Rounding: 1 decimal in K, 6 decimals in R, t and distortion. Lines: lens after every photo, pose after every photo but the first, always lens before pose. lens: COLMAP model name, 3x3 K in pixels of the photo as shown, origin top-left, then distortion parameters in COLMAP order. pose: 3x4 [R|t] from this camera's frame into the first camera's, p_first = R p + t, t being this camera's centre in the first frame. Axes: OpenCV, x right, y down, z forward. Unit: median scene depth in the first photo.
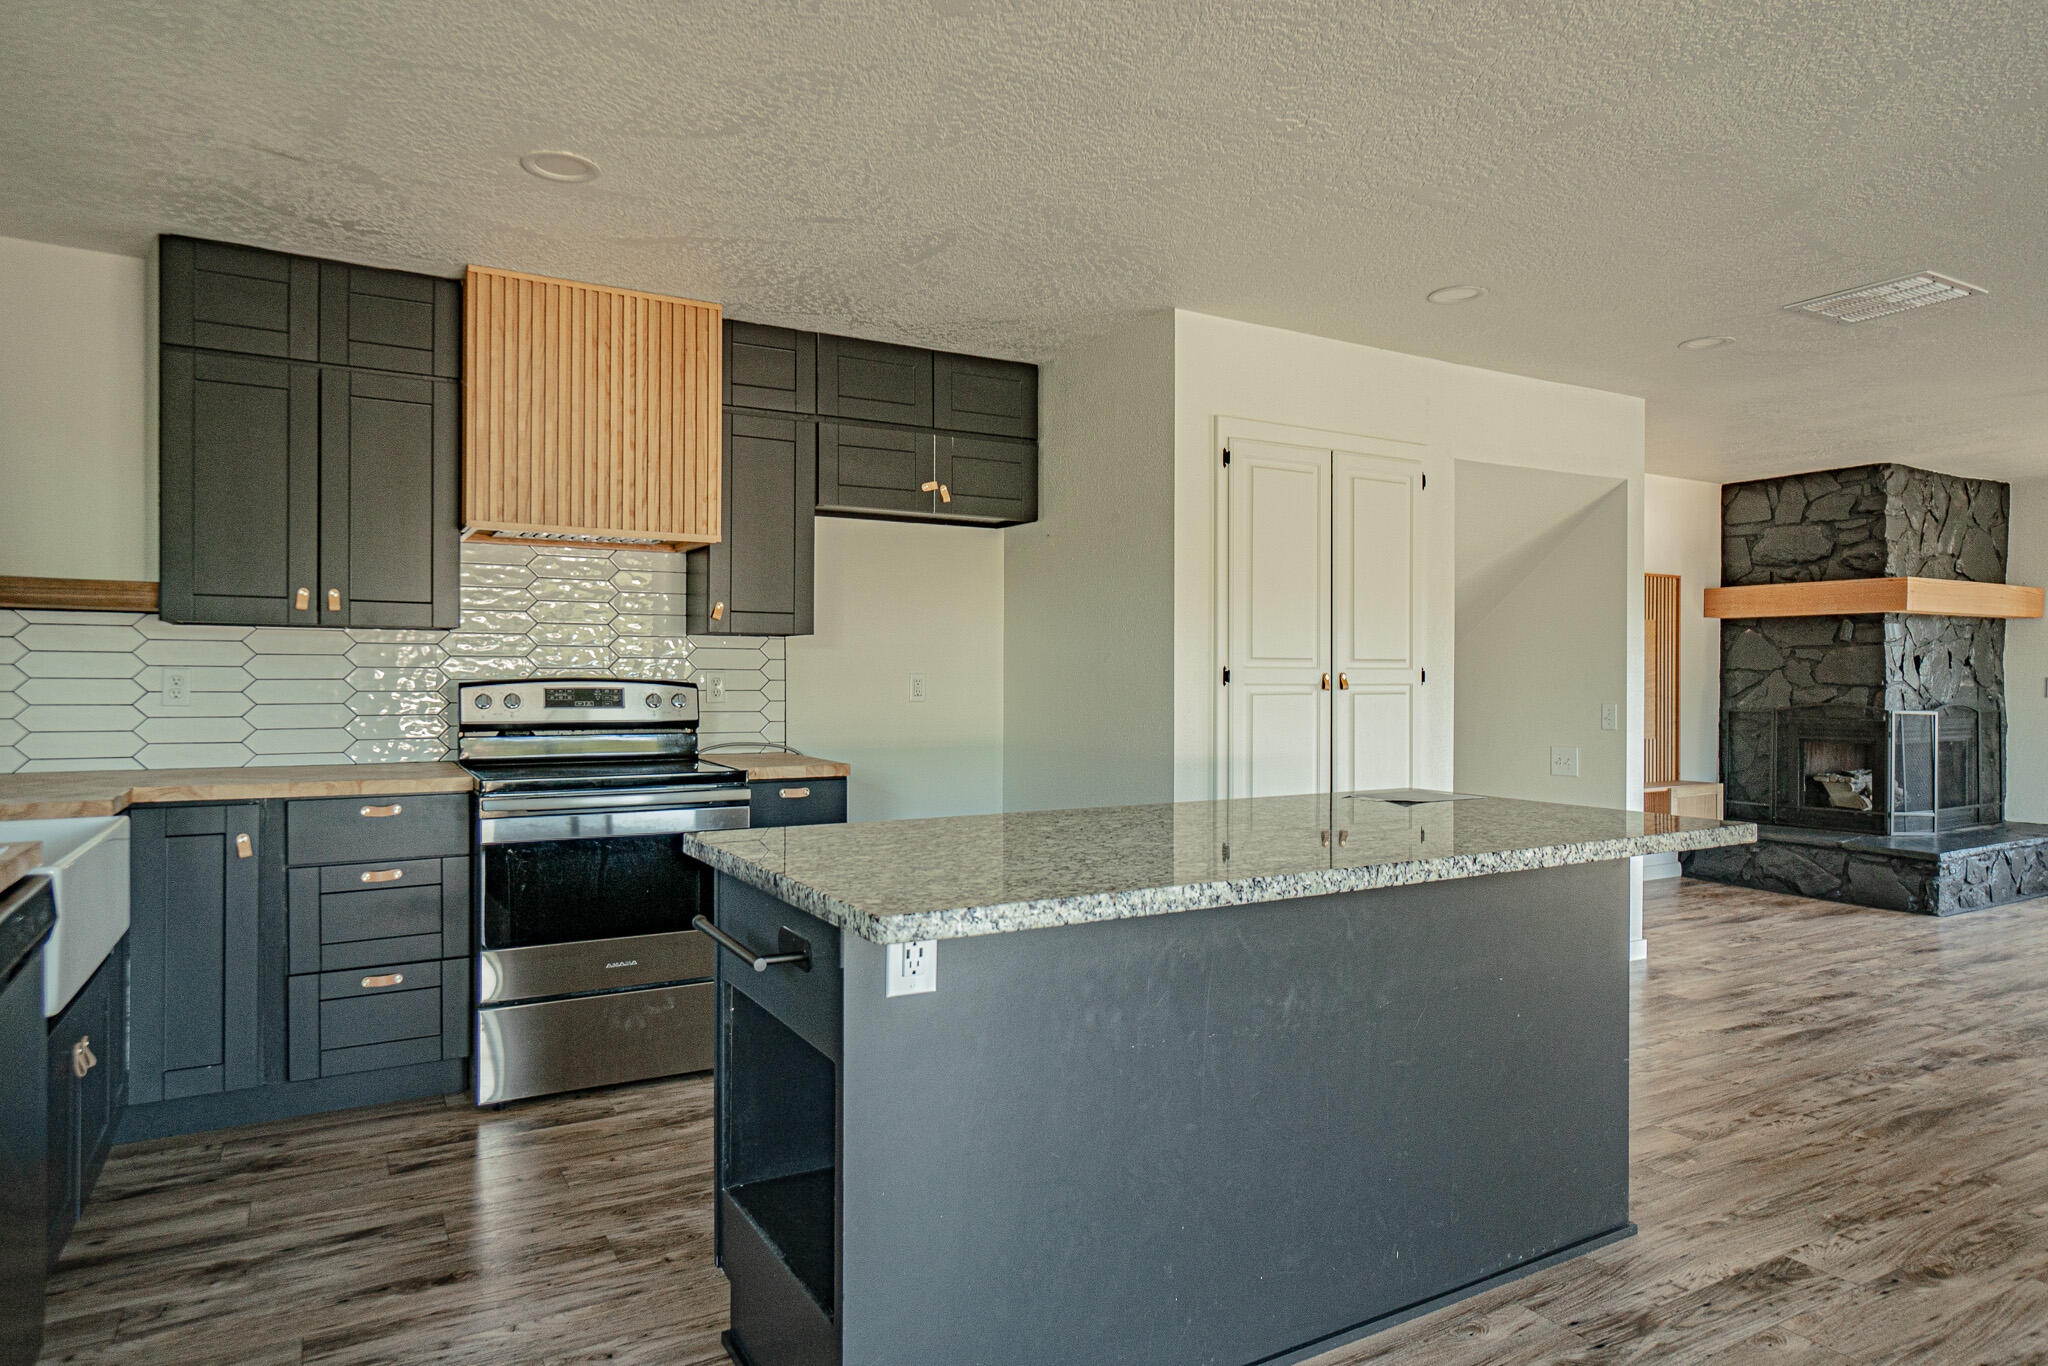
lens RADIAL K [[1188.4, 0, 1001.2], [0, 1188.4, 678.9], [0, 0, 1]] dist [-0.017065, 0.006730]
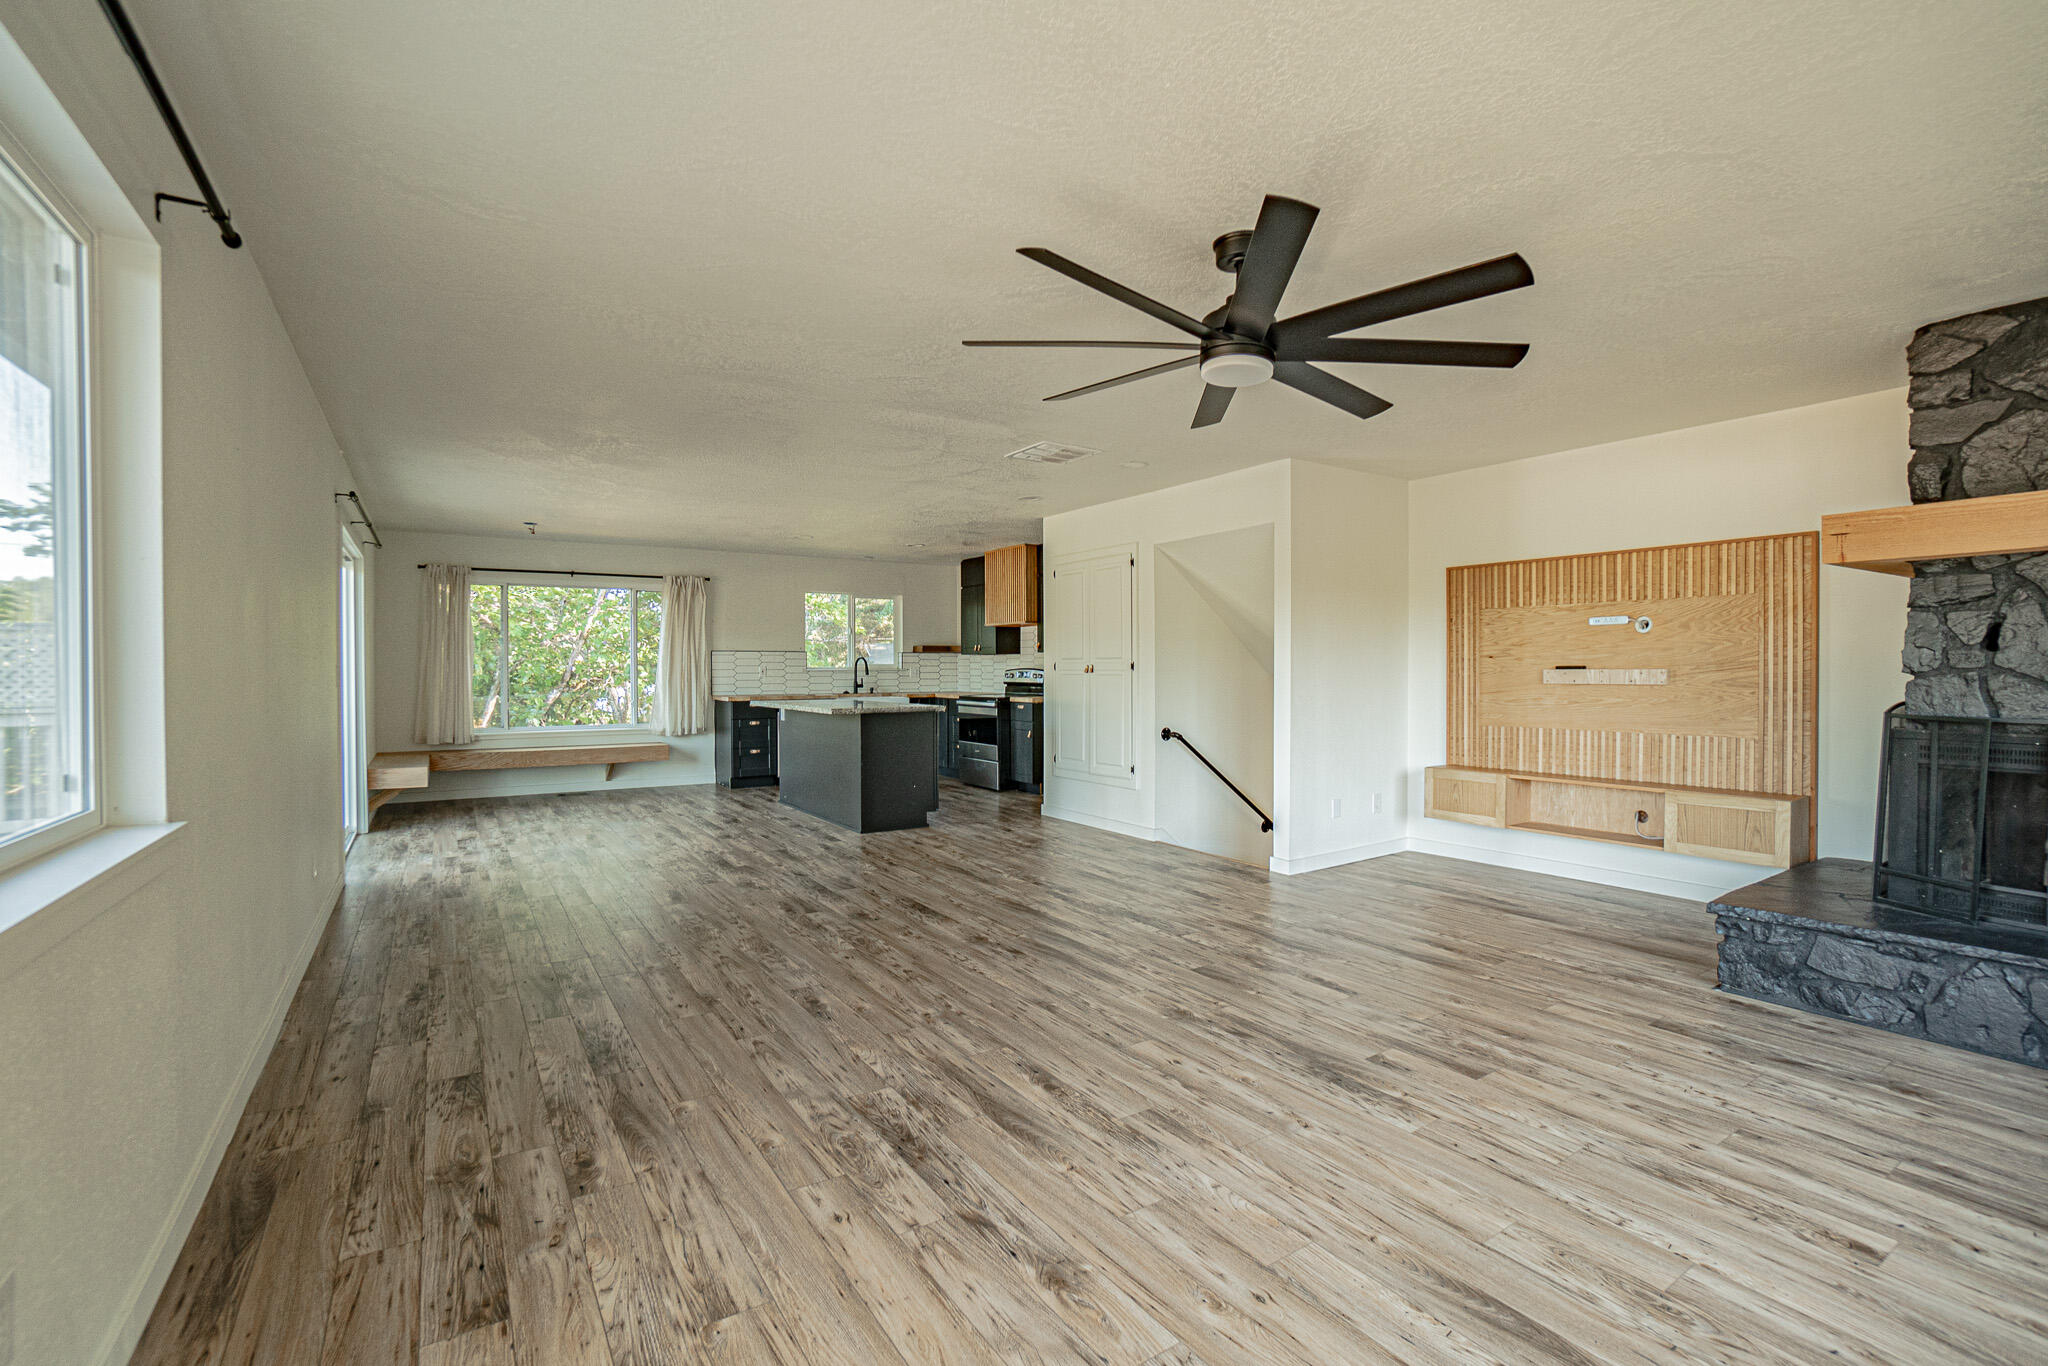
lens RADIAL K [[924.8, 0, 1037.1], [0, 924.8, 672.0], [0, 0, 1]] dist [-0.054469, 0.012610]
pose [[0.075551, 0.001432, -0.997141, 1.226349], [0.001100, 0.999998, 0.001520, 0.003157], [0.997141, -0.001211, 0.075549, 0.501055]]
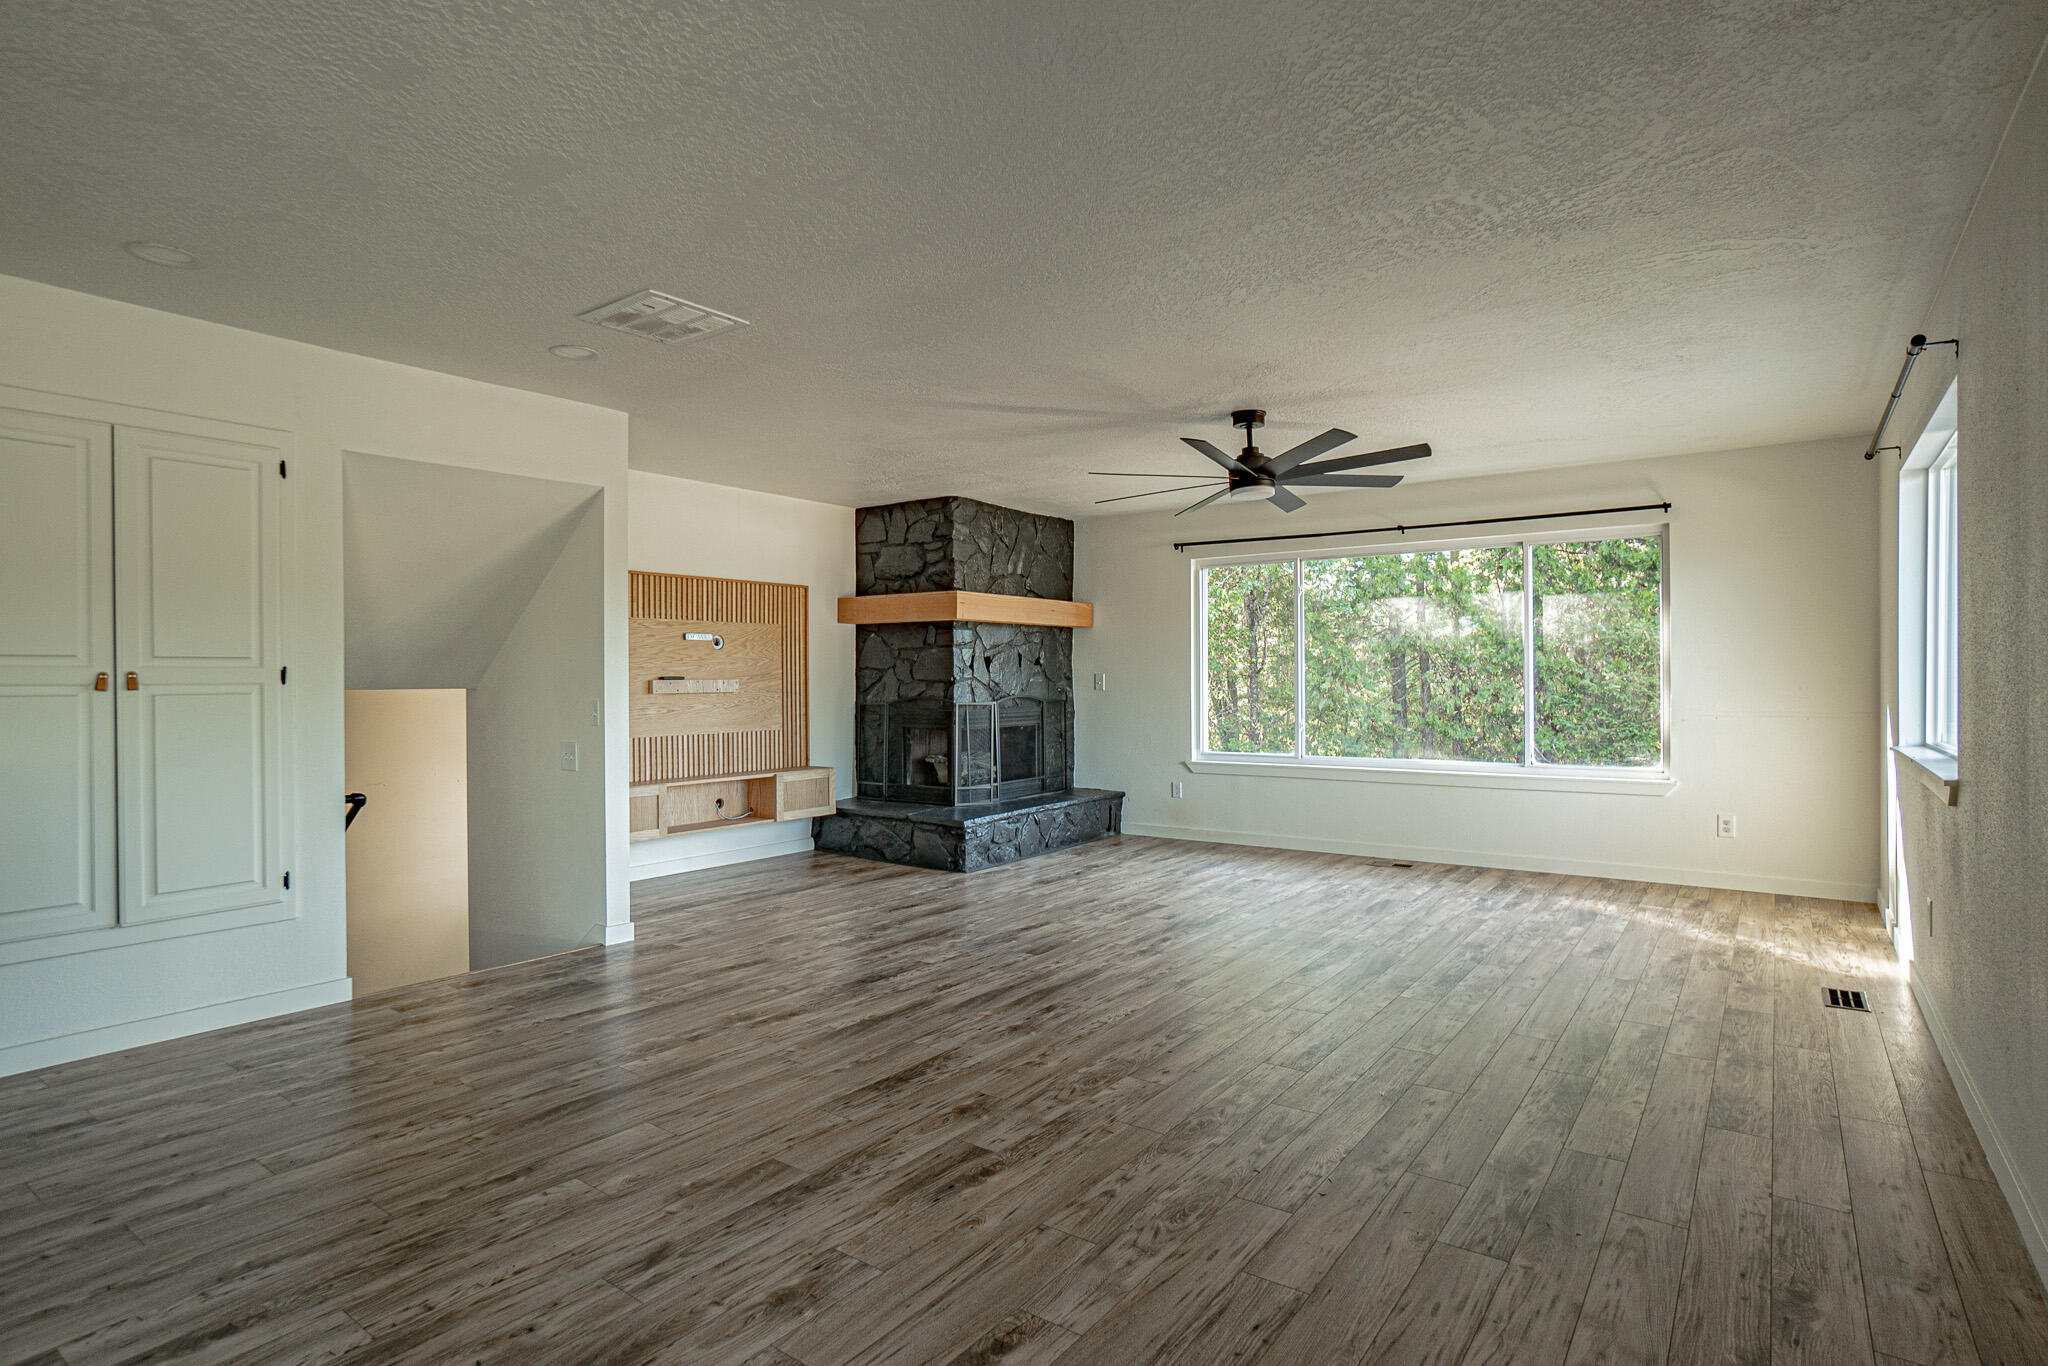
lens RADIAL K [[1044.2, 0, 1004.6], [0, 1044.2, 669.6], [0, 0, 1]] dist [-0.021335, 0.007623]
pose [[0.912277, -0.001845, 0.409570, 0.363752], [0.005440, 0.999956, -0.007613, 0.002207], [-0.409538, 0.009174, 0.912247, 0.009679]]
